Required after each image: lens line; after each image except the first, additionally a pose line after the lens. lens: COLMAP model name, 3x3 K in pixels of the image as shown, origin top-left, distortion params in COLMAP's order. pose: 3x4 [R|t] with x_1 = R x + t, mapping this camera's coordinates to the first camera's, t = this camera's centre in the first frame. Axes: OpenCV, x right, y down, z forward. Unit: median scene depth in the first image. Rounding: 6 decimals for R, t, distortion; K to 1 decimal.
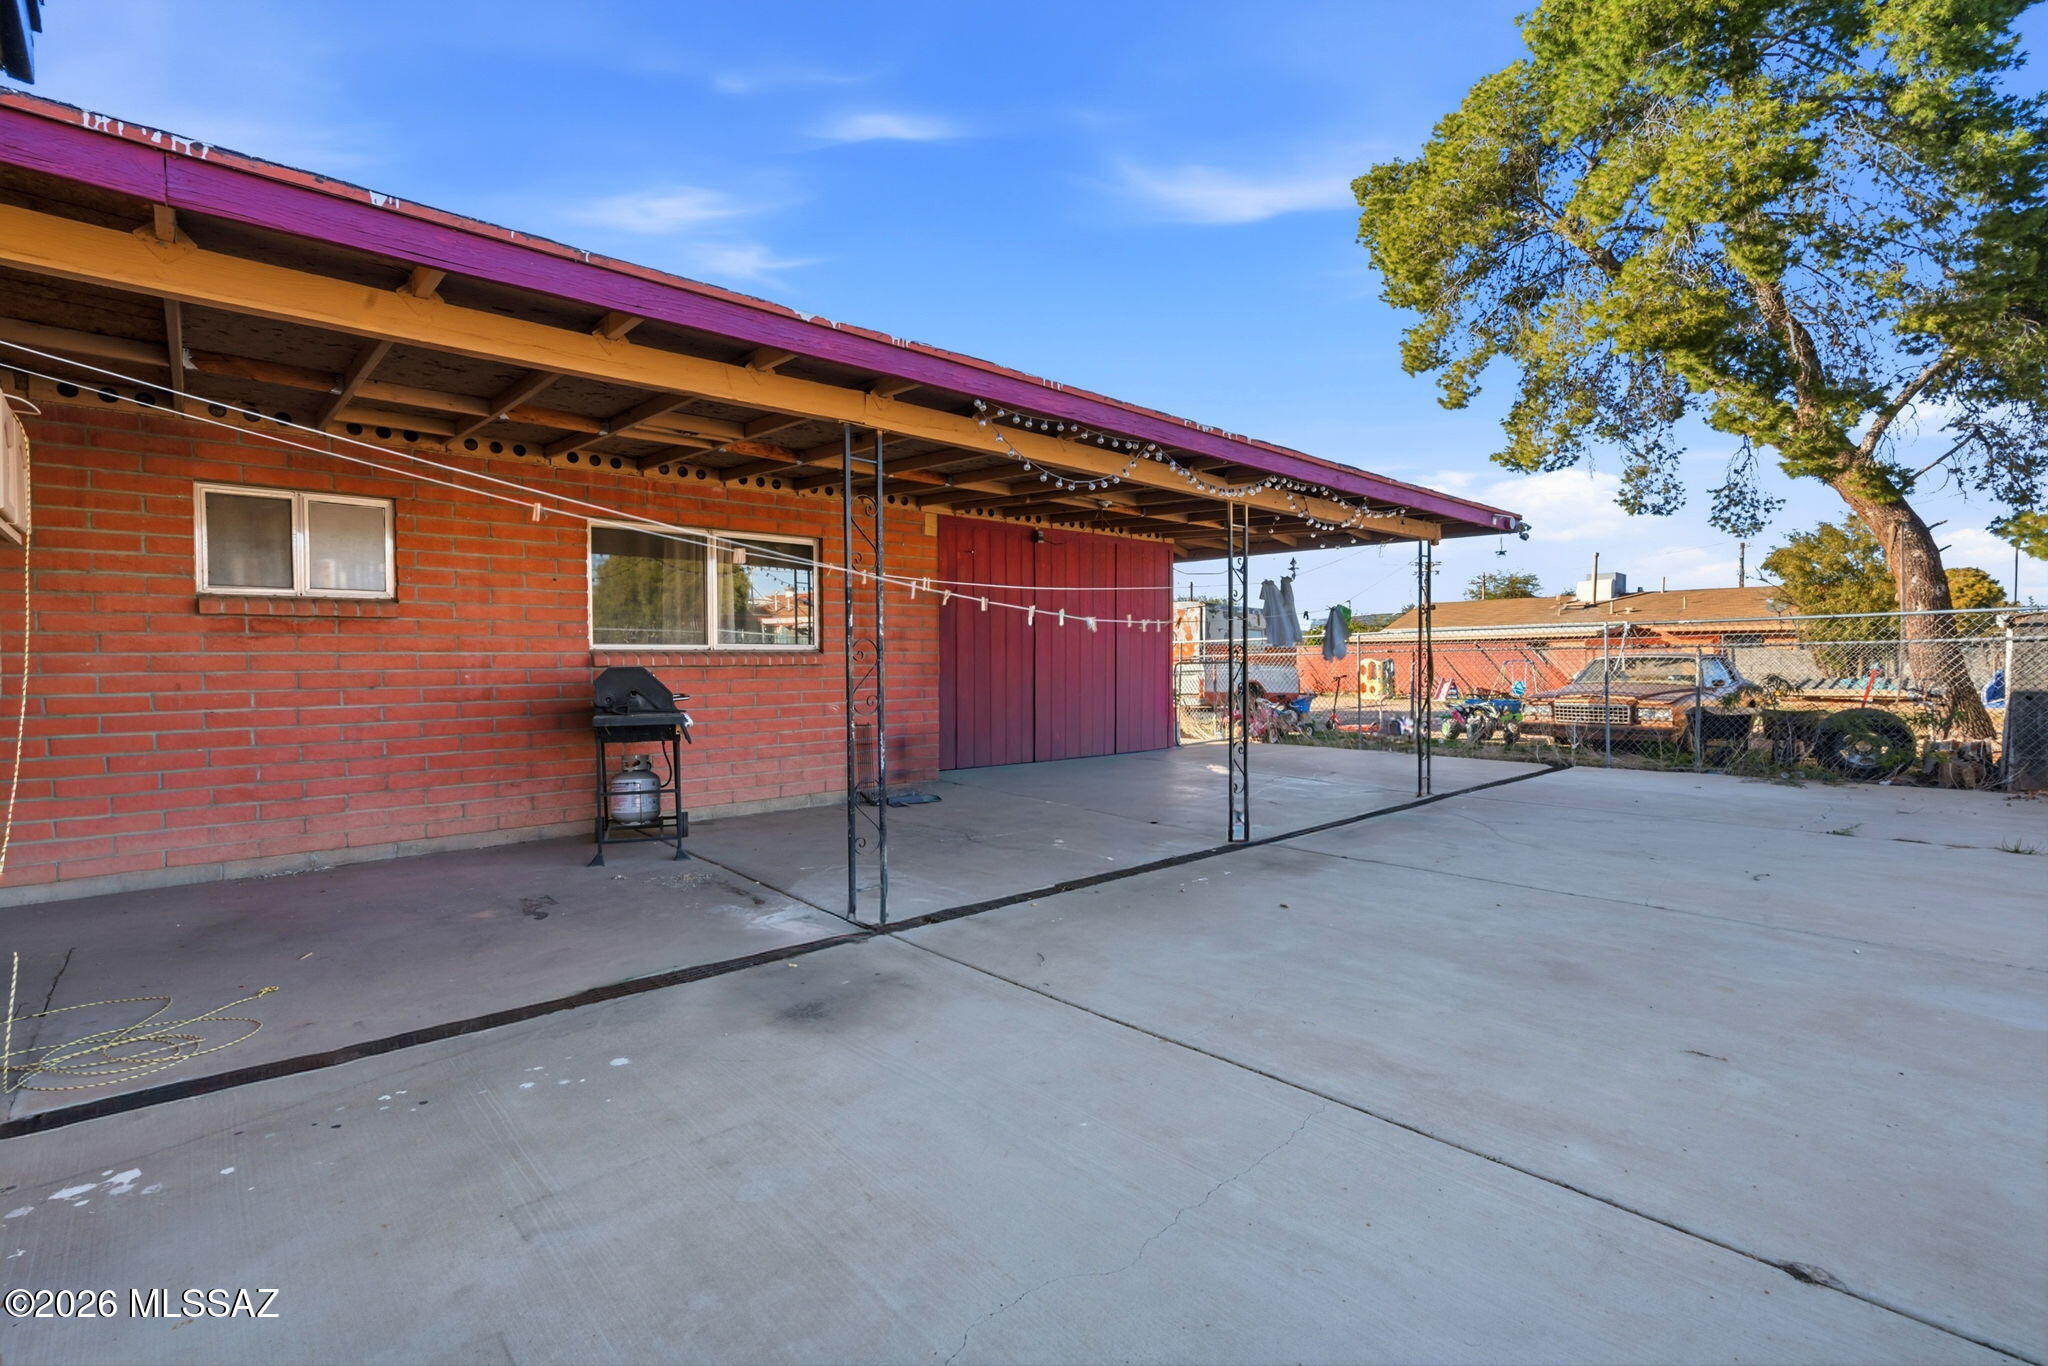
lens RADIAL K [[916.7, 0, 1008.7], [0, 916.7, 679.2], [0, 0, 1]] dist [-0.002669, -0.000023]
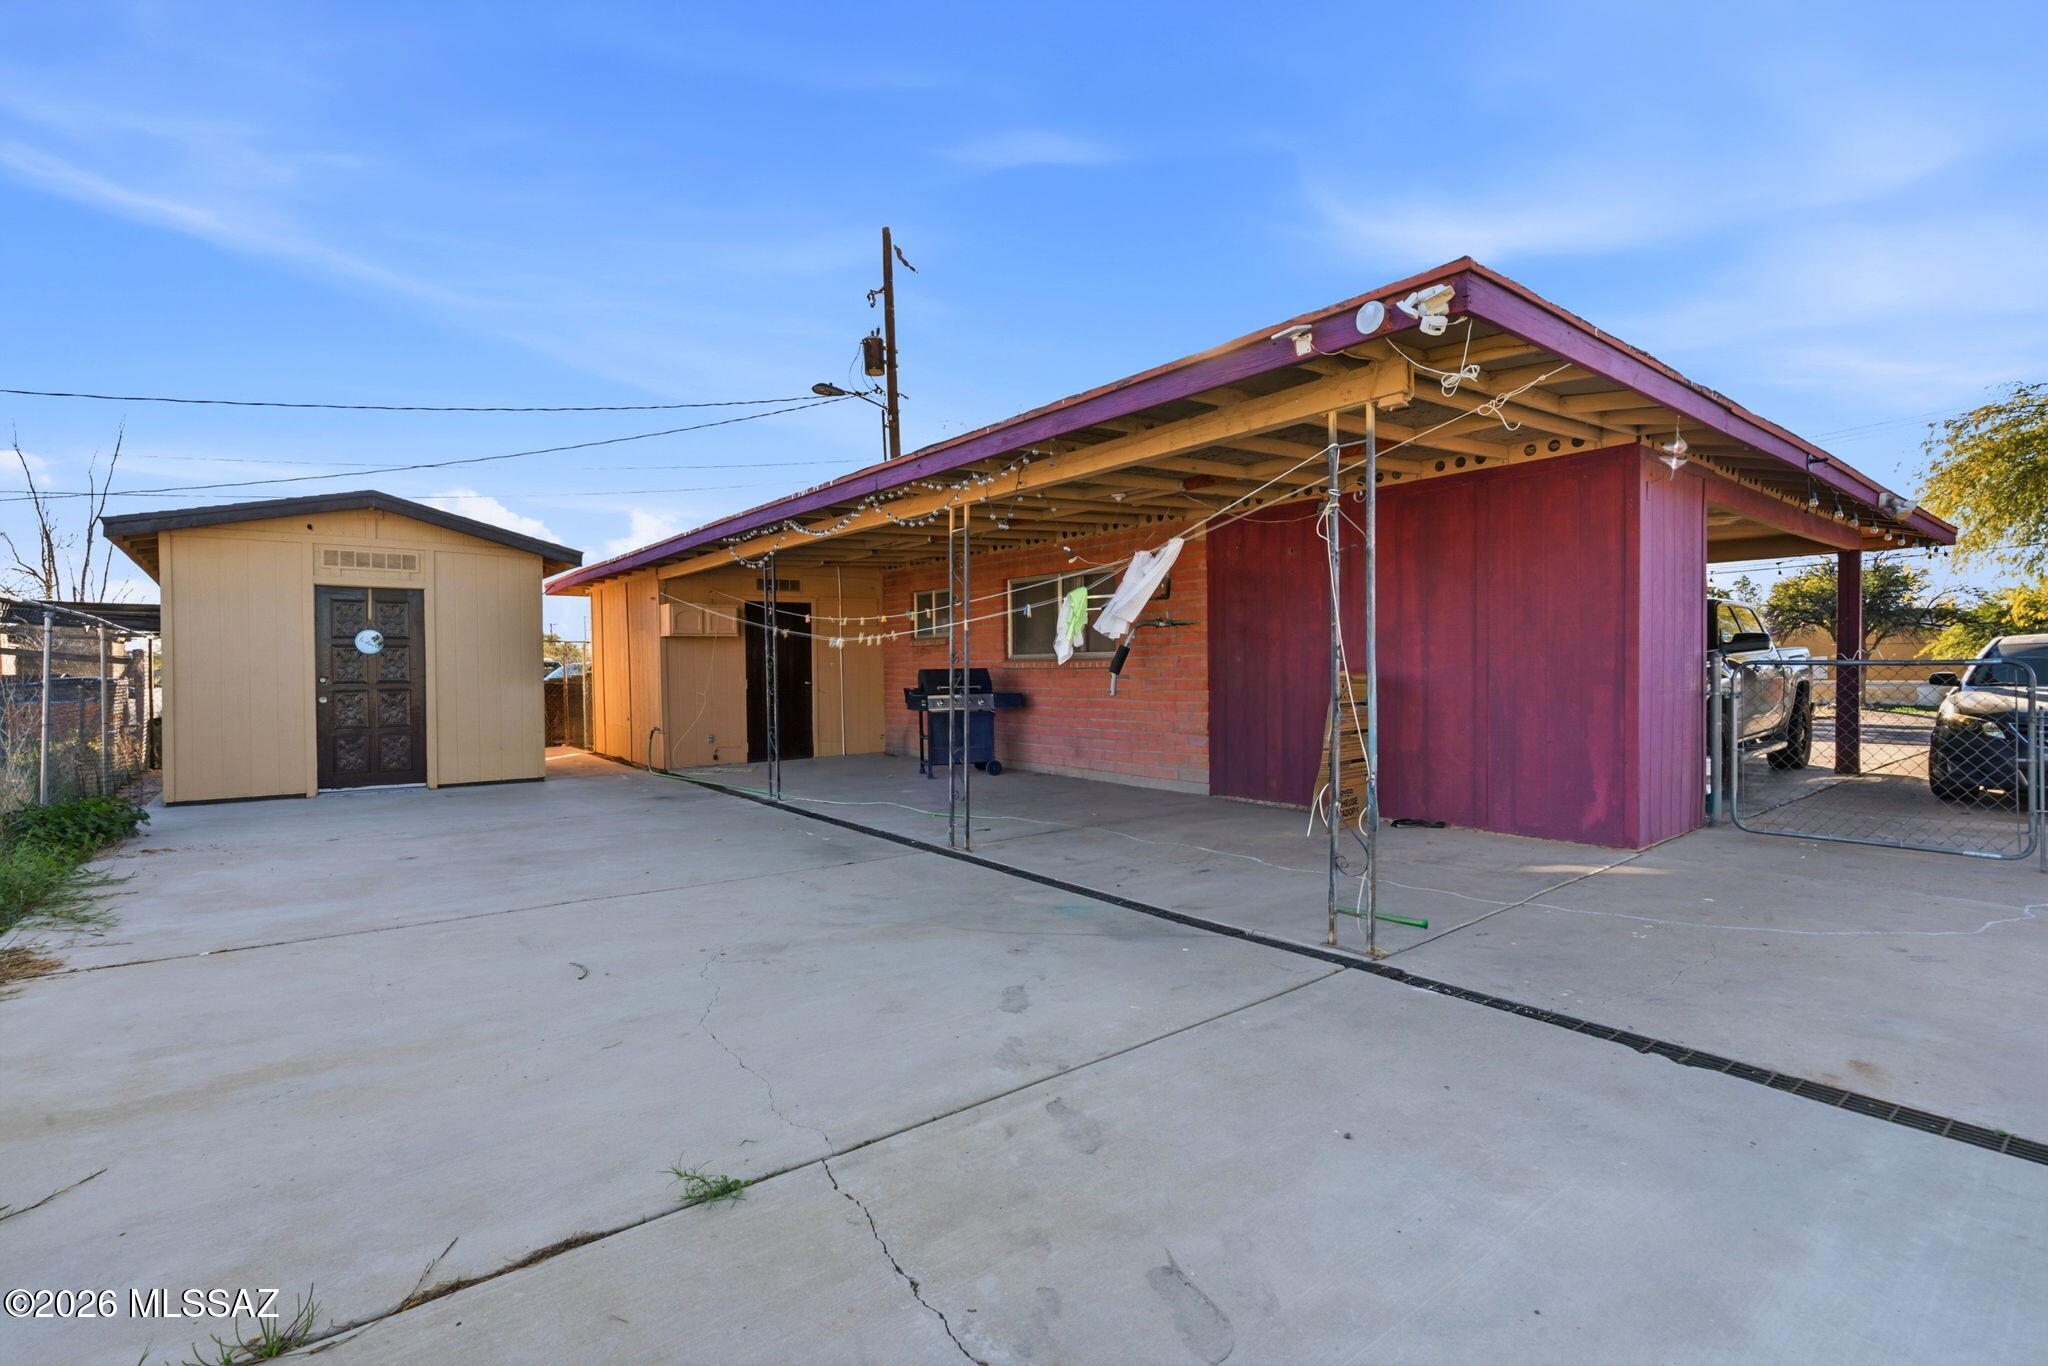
lens RADIAL K [[916.7, 0, 1005.9], [0, 916.7, 693.2], [0, 0, 1]] dist [-0.002669, -0.000023]
pose [[-0.105000, 0.037828, -0.993752, 1.334871], [-0.012419, 0.999148, 0.039346, -0.036711], [0.994395, 0.016472, -0.104441, 1.267161]]
